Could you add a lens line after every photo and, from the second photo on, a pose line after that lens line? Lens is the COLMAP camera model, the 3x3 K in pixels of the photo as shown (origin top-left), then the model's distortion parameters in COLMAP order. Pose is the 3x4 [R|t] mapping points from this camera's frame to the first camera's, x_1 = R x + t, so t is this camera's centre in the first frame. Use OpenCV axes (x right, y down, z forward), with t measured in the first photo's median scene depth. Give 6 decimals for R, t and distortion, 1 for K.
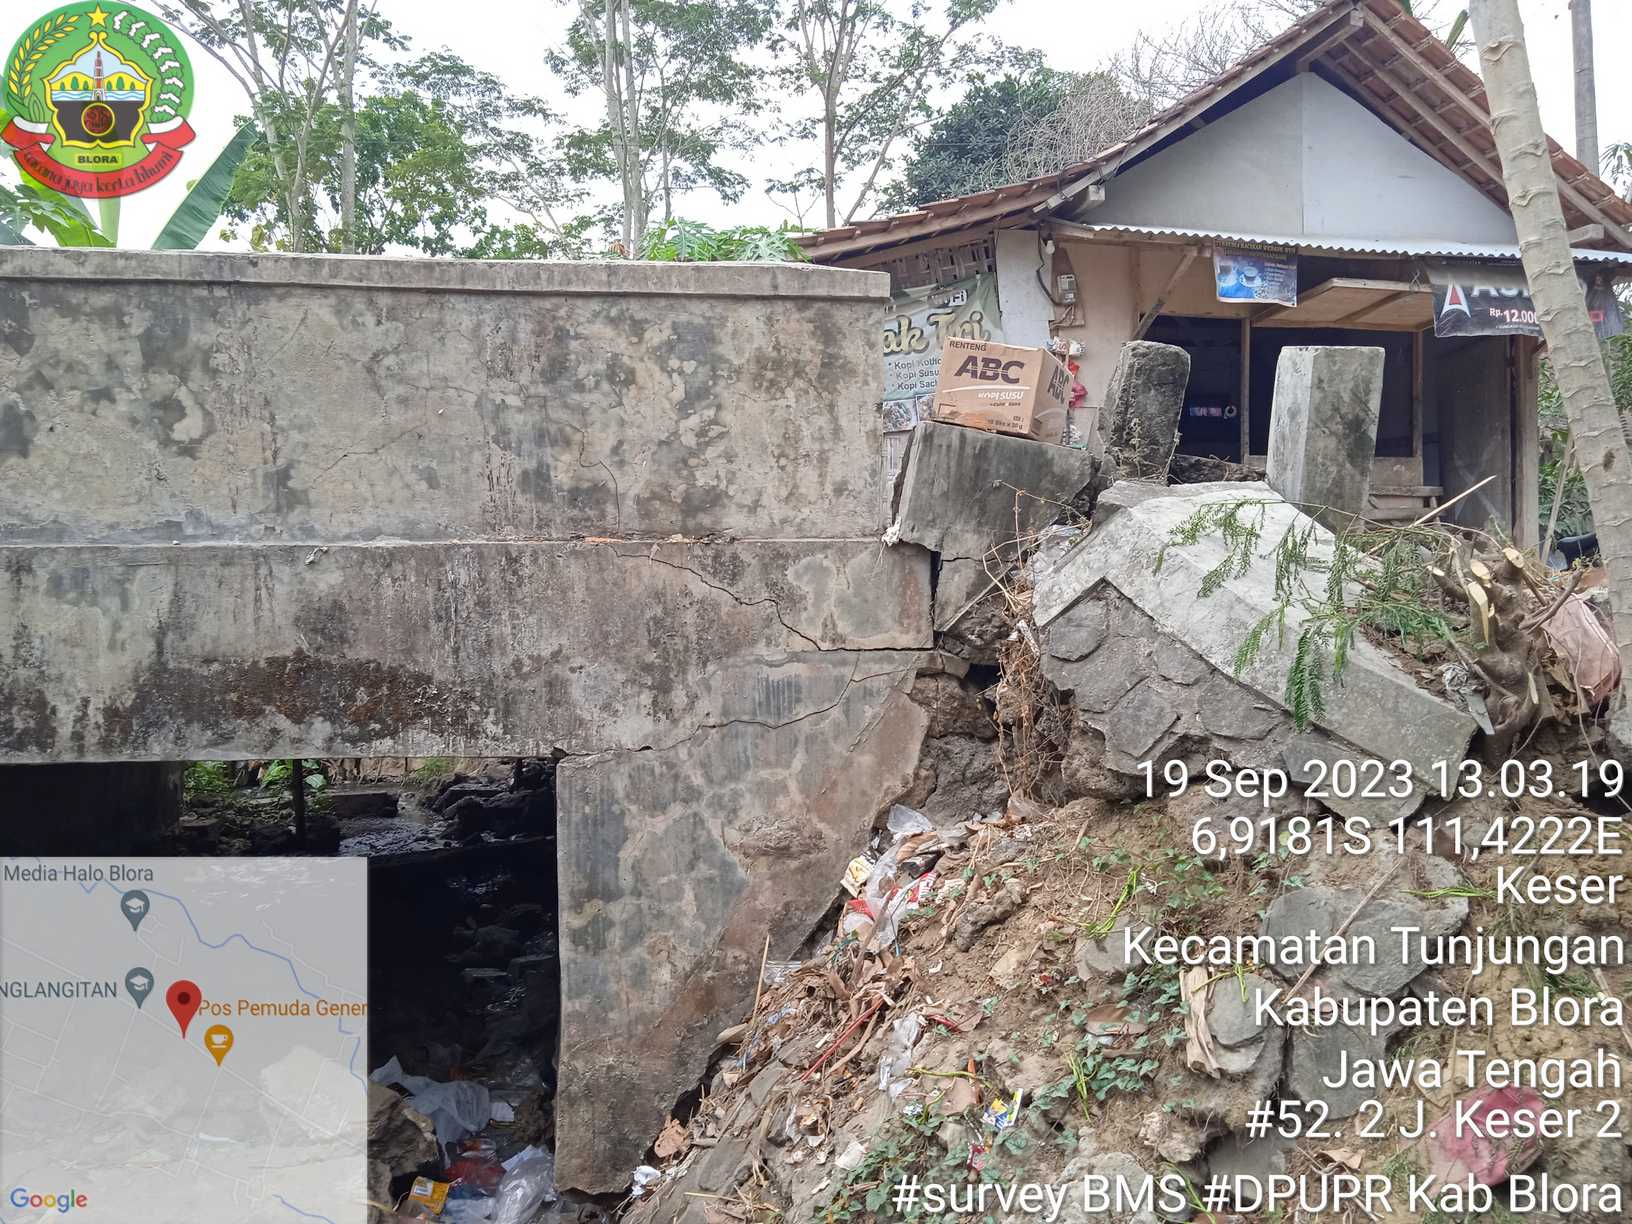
lens RADIAL K [[1347.4, 0, 821.2], [0, 1347.4, 634.4], [0, 0, 1]] dist [0.051757, -0.068413]
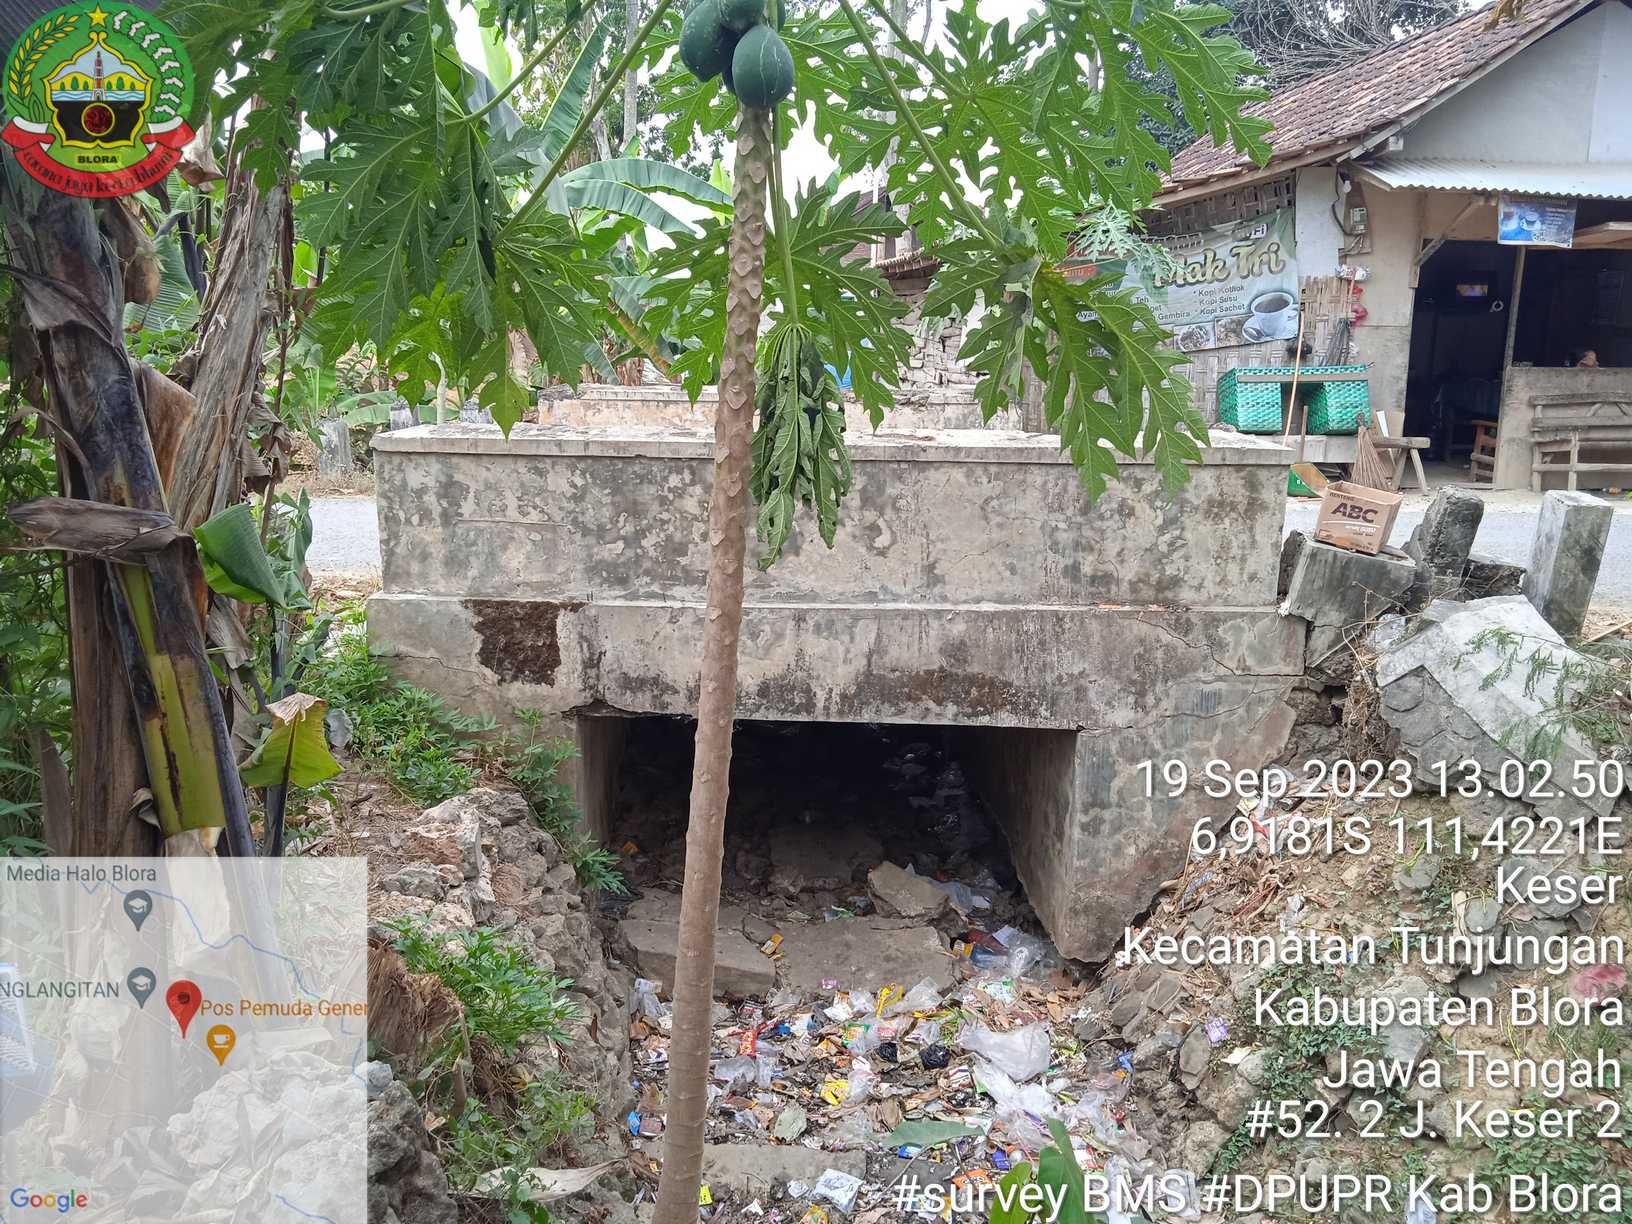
lens RADIAL K [[1347.4, 0, 809.9], [0, 1347.4, 636.2], [0, 0, 1]] dist [0.051757, -0.068413]
pose [[0.988632, 0.048378, -0.142363, -0.296055], [-0.022163, 0.983369, 0.180261, -0.339161], [0.148716, -0.175057, 0.973262, -0.751916]]
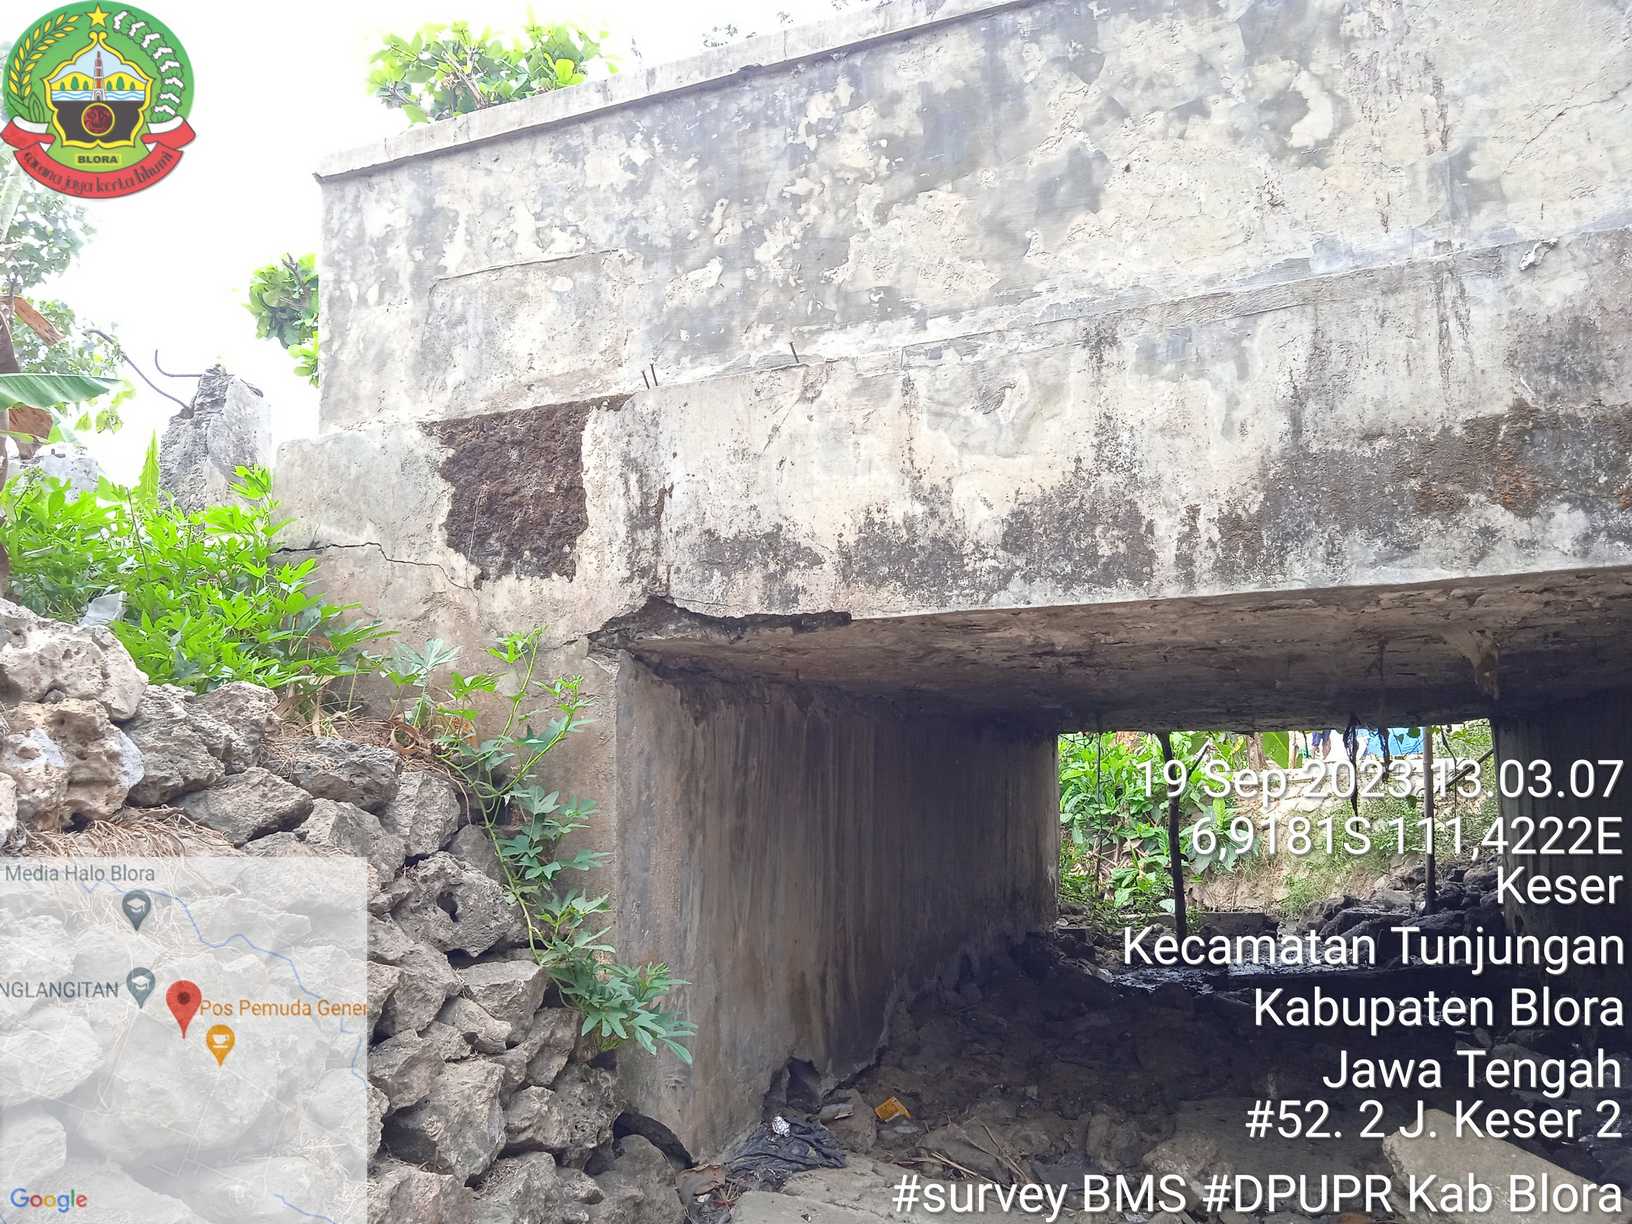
lens RADIAL K [[1347.4, 0, 818.8], [0, 1347.4, 626.3], [0, 0, 1]] dist [0.051757, -0.068413]
pose [[0.855523, -0.075300, -0.512260, -0.337874], [-0.001561, 0.988989, -0.147983, 0.201238], [0.517763, 0.127402, 0.845985, 0.305426]]
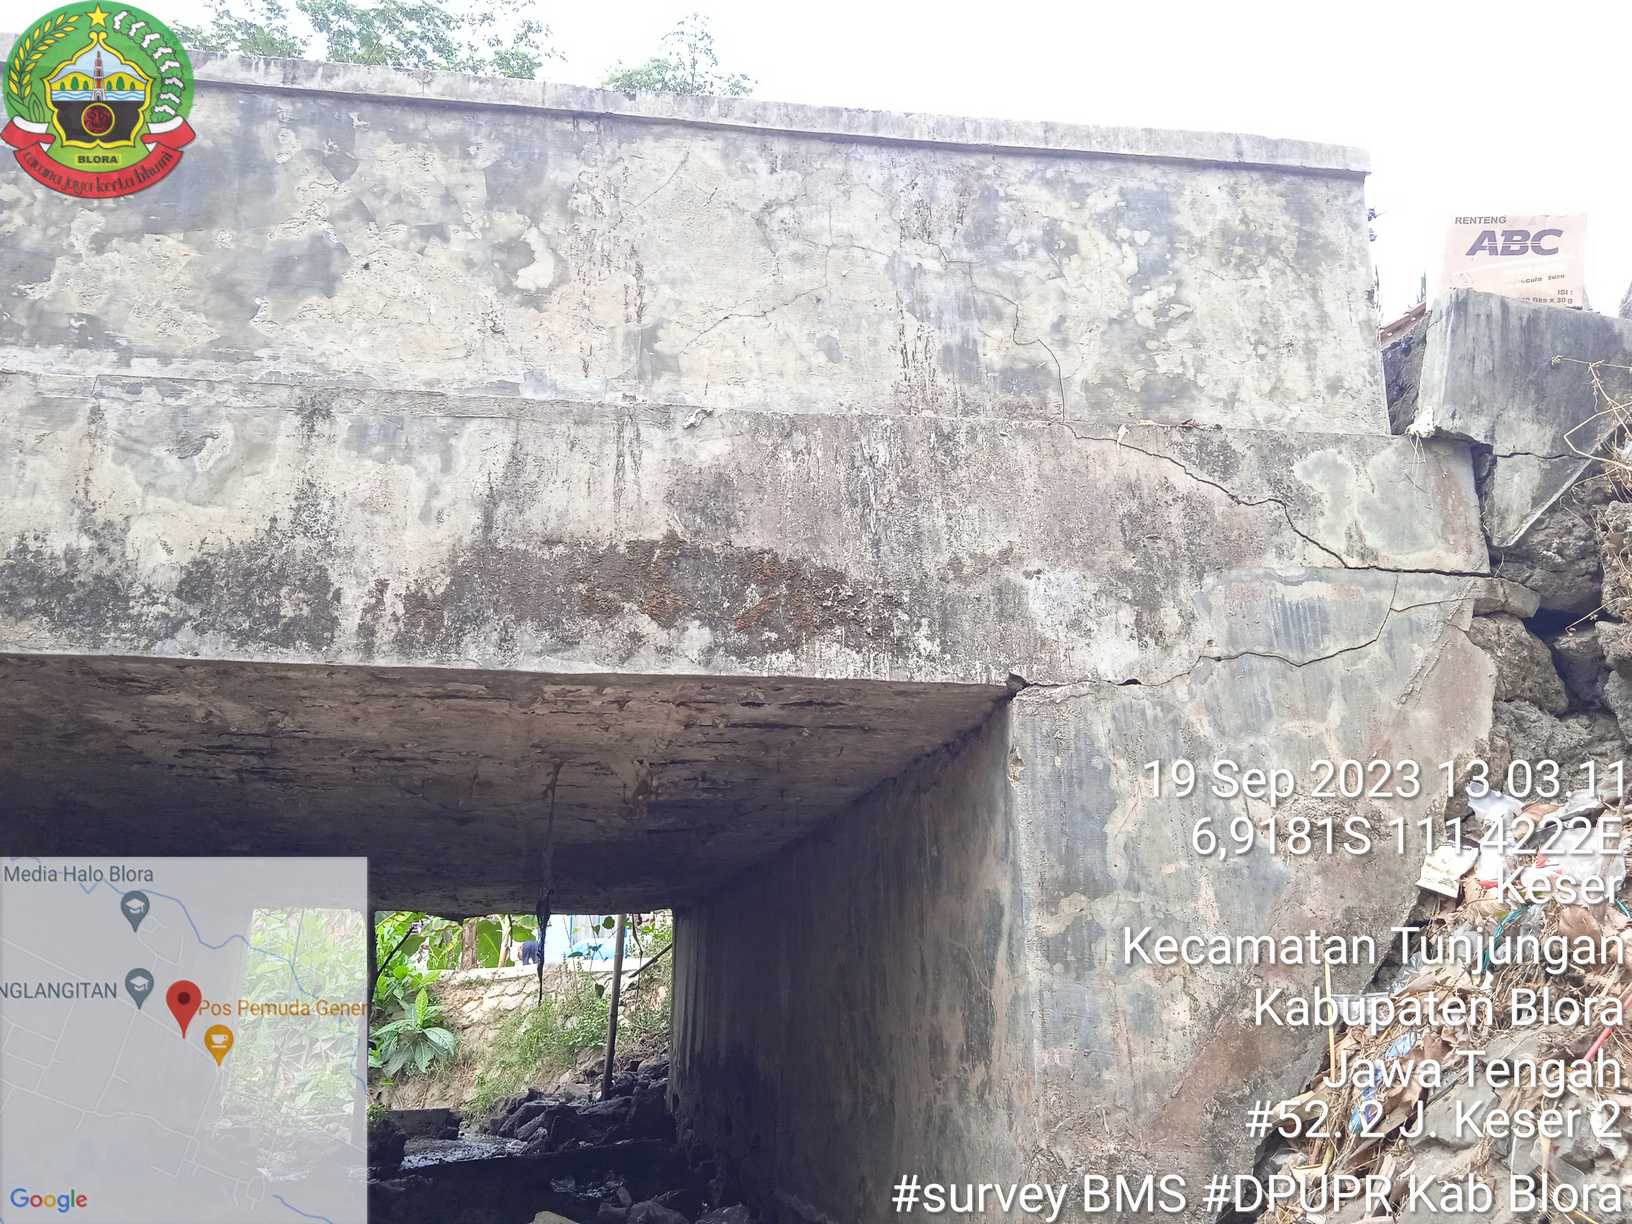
lens RADIAL K [[1347.4, 0, 820.8], [0, 1347.4, 626.3], [0, 0, 1]] dist [0.051757, -0.068413]
pose [[0.999973, 0.003436, 0.006478, -0.299476], [-0.001303, 0.952606, -0.304205, 0.274331], [-0.007216, 0.304188, 0.952585, 0.308337]]
